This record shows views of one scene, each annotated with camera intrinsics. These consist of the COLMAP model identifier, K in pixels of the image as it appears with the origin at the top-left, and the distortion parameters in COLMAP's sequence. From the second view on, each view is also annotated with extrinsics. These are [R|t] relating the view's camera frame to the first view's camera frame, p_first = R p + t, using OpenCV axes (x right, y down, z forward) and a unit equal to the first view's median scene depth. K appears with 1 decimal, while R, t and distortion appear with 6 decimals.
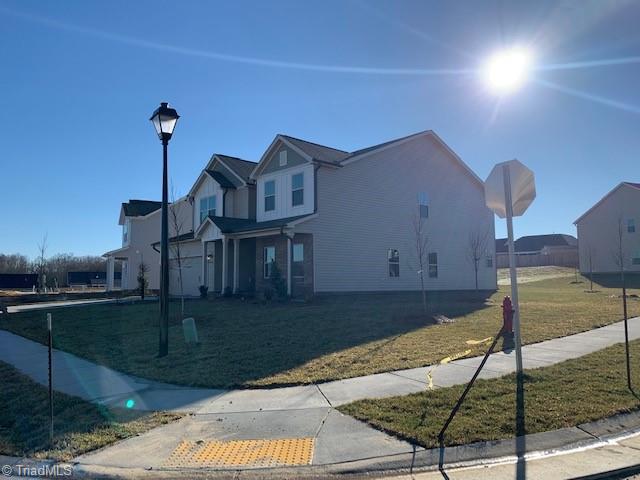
lens RADIAL K [[491.2, 0, 320.0], [0, 491.2, 240.0], [0, 0, 1]] dist [0.004035, 0.001346]
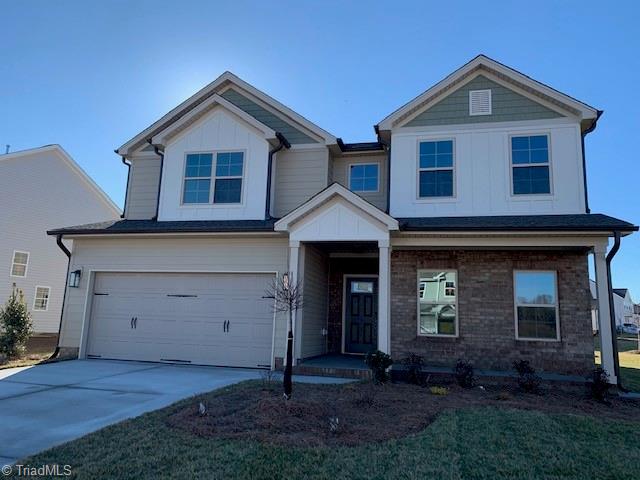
lens RADIAL K [[491.2, 0, 320.0], [0, 491.2, 240.0], [0, 0, 1]] dist [0.004035, 0.001346]
pose [[0.823358, 0.115249, 0.555697, -0.466879], [-0.085815, 0.993187, -0.078833, 0.031797], [-0.560996, 0.017220, 0.827639, 0.640411]]
